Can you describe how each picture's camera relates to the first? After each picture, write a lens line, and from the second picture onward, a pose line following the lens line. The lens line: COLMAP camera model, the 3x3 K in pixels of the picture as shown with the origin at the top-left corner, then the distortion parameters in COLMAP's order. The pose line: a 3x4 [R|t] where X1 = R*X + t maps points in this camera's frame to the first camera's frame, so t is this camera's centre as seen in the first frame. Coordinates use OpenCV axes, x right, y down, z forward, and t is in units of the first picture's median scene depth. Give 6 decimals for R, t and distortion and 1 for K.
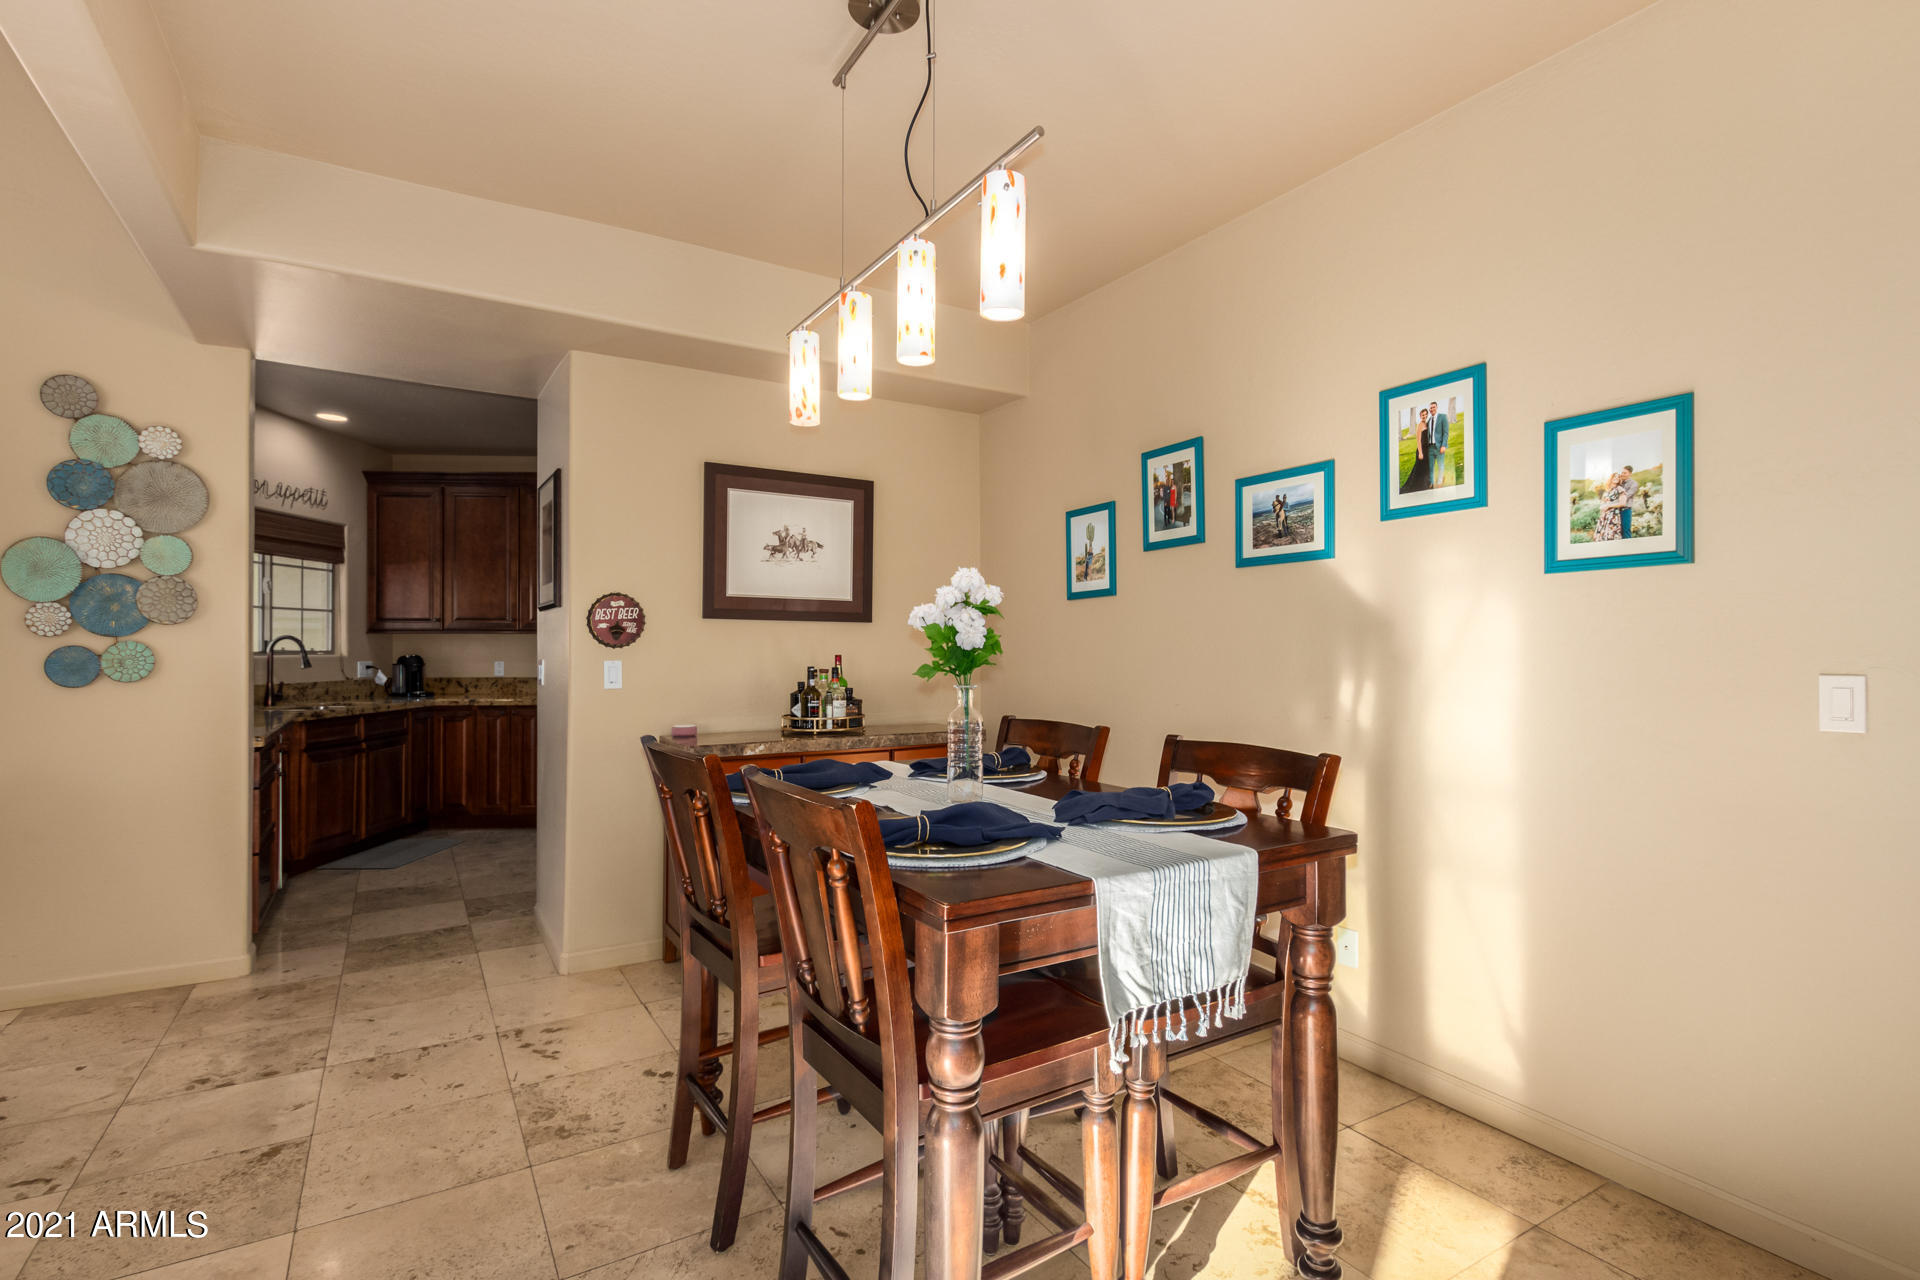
lens RADIAL K [[909.8, 0, 953.7], [0, 909.8, 644.6], [0, 0, 1]] dist [0.011024, -0.000229]
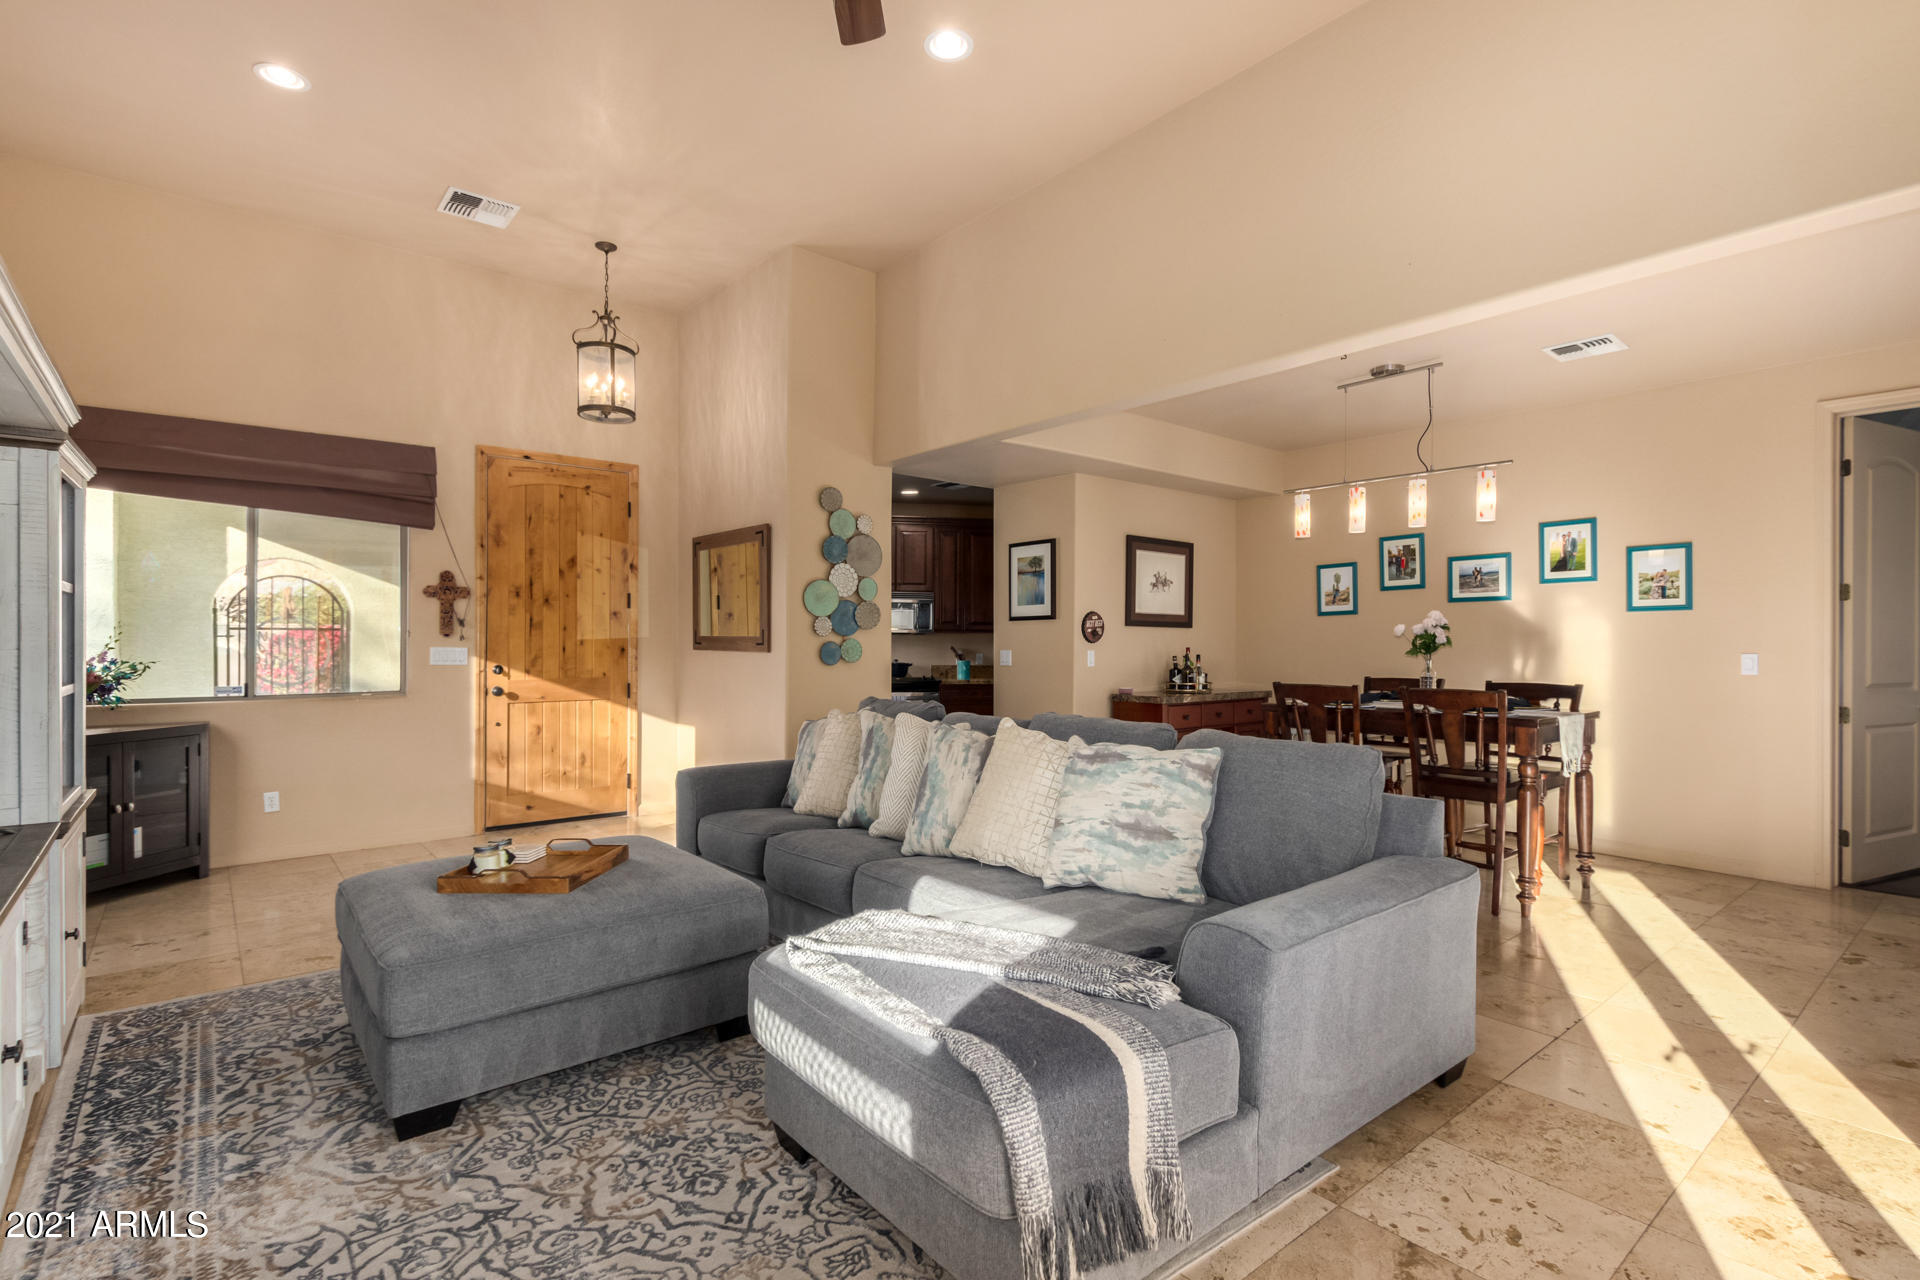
lens RADIAL K [[909.8, 0, 953.7], [0, 909.8, 644.6], [0, 0, 1]] dist [0.011024, -0.000229]
pose [[0.990005, 0.001180, 0.141027, -0.942414], [-0.001756, 0.999991, 0.003953, 0.000017], [-0.141021, -0.004161, 0.989998, -0.730815]]
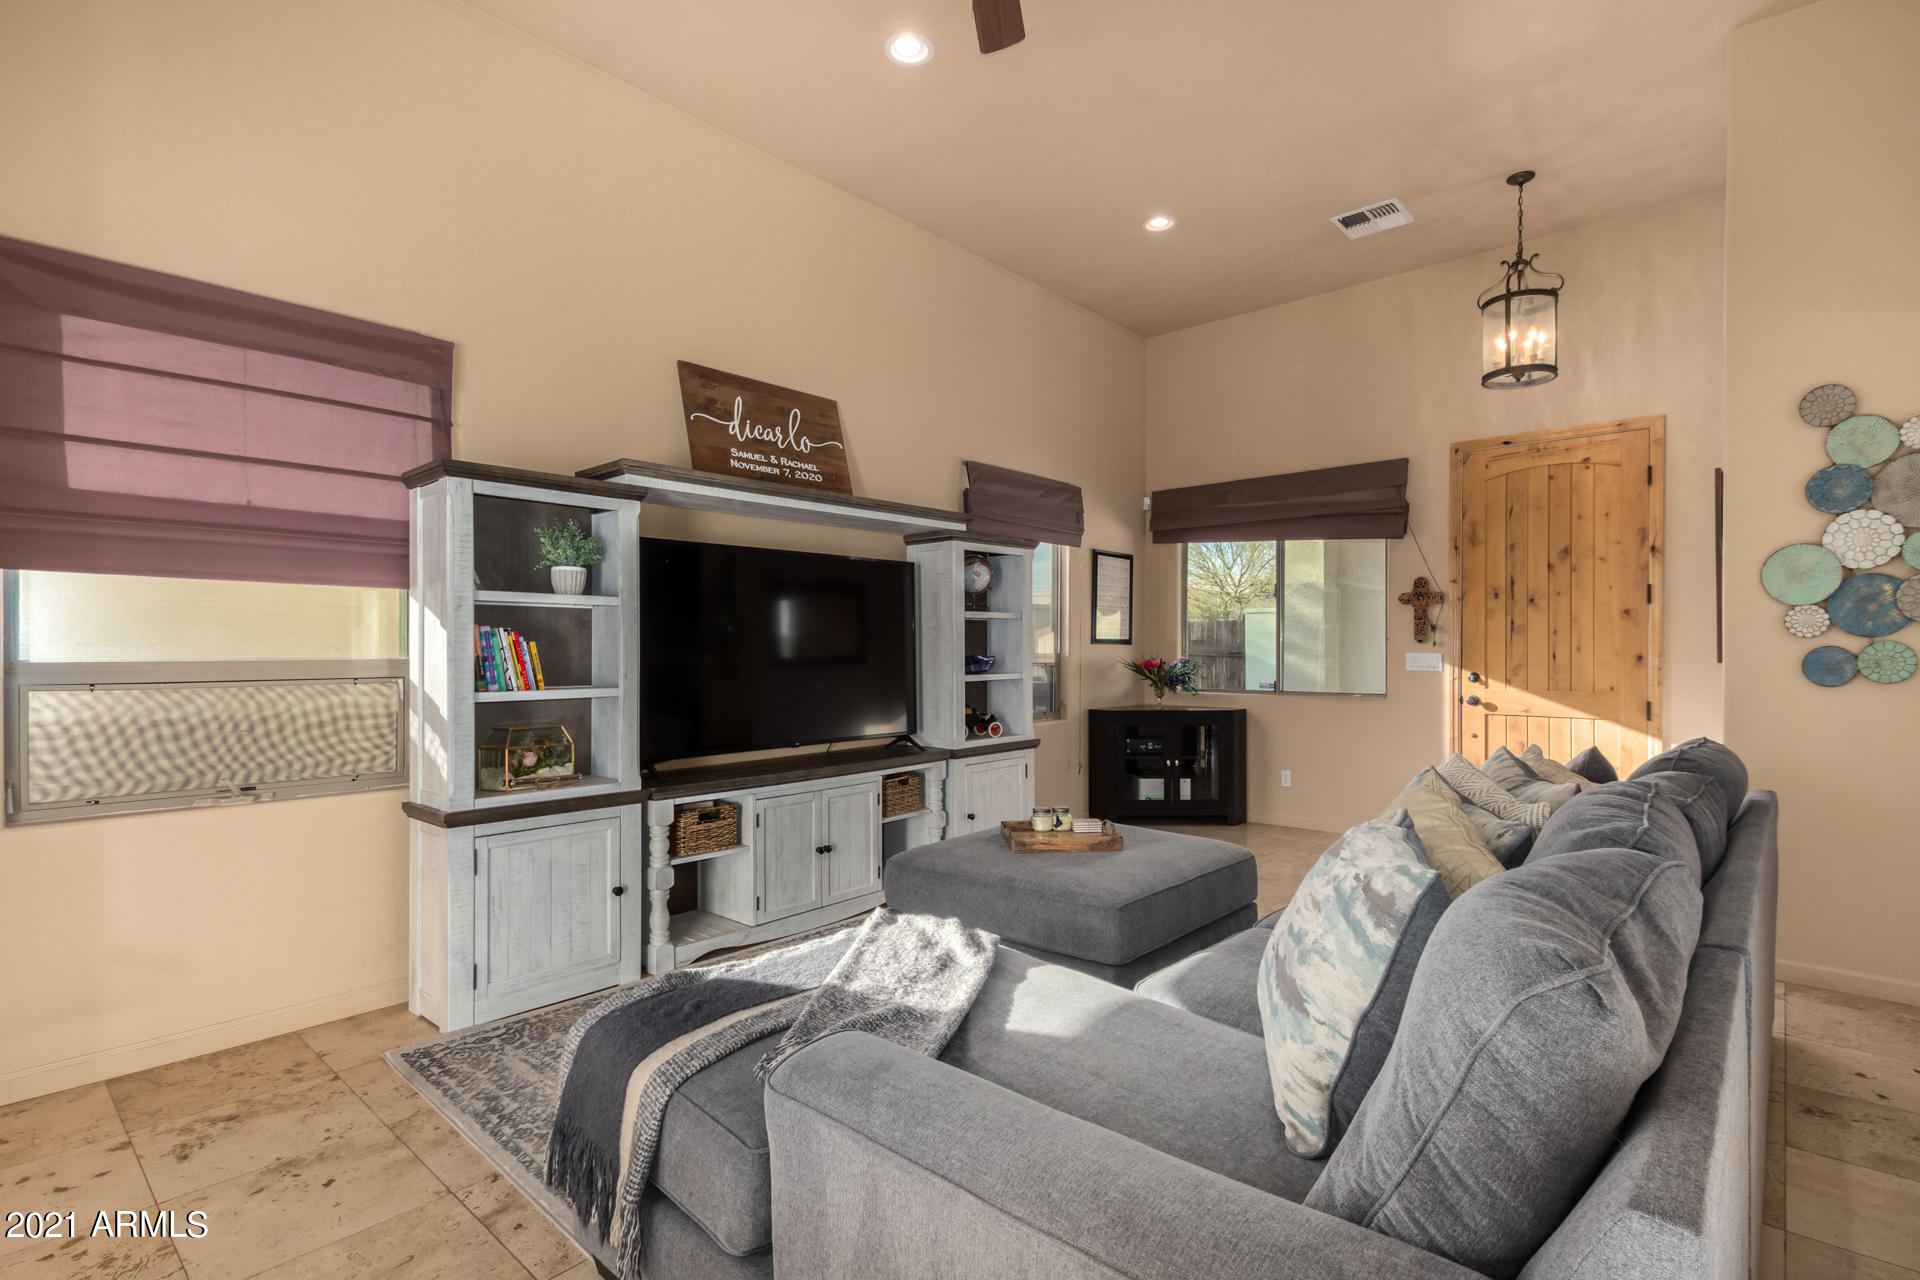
lens RADIAL K [[914.9, 0, 960.0], [0, 914.9, 640.0], [0, 0, 1]] dist [-0.000049, -0.000215]
pose [[0.285355, -0.007587, -0.958392, -0.245262], [-0.000542, 0.999967, -0.008078, 0.003010], [0.958422, 0.002824, 0.285341, -0.222980]]
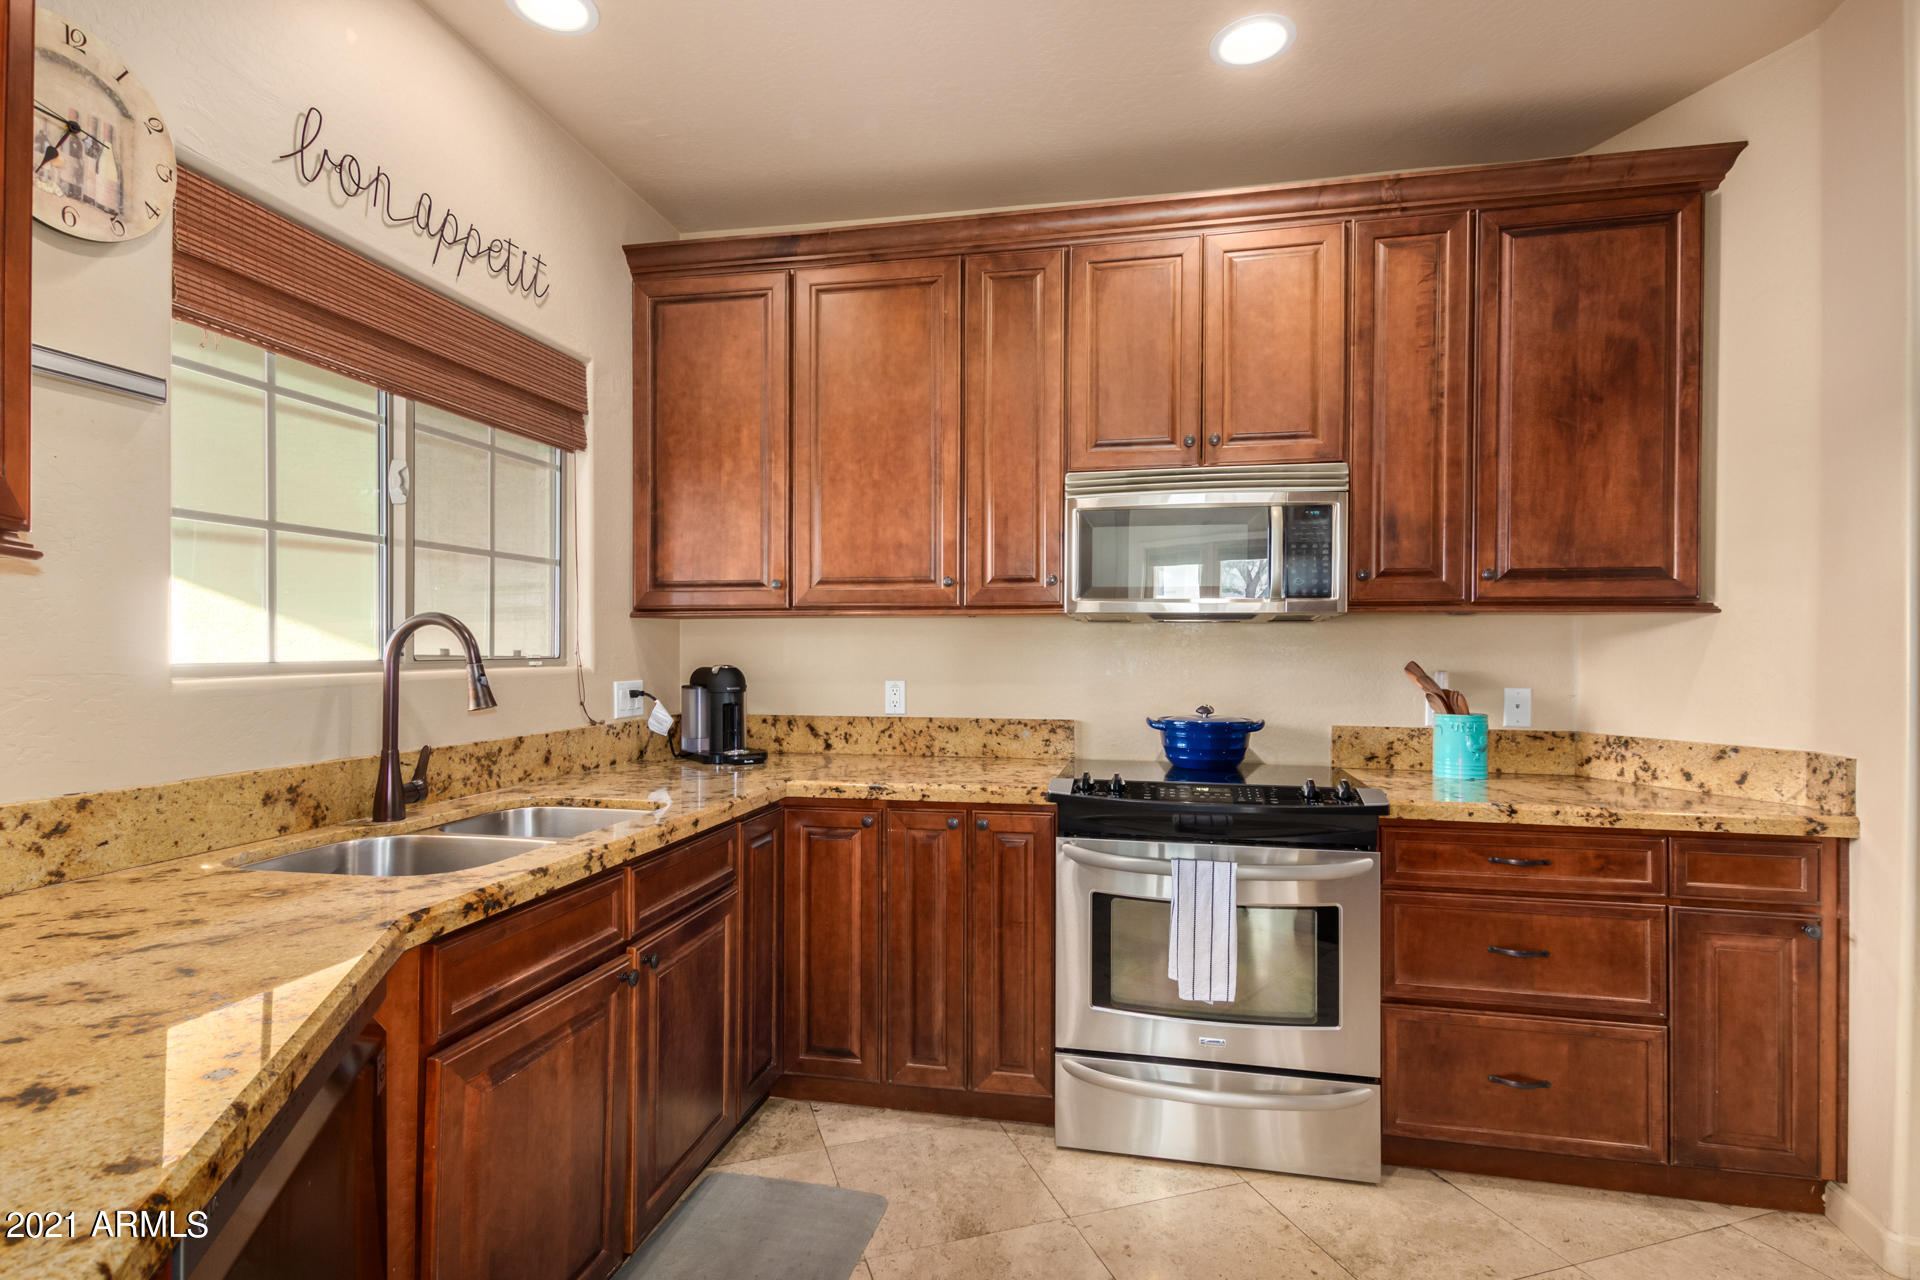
lens RADIAL K [[955.9, 0, 958.9], [0, 955.9, 645.3], [0, 0, 1]] dist [0.002988, 0.000224]
pose [[0.974186, -0.000791, -0.225746, -0.750256], [-0.000143, 0.999992, -0.004120, 0.005924], [0.225747, 0.004046, 0.974177, 1.143904]]
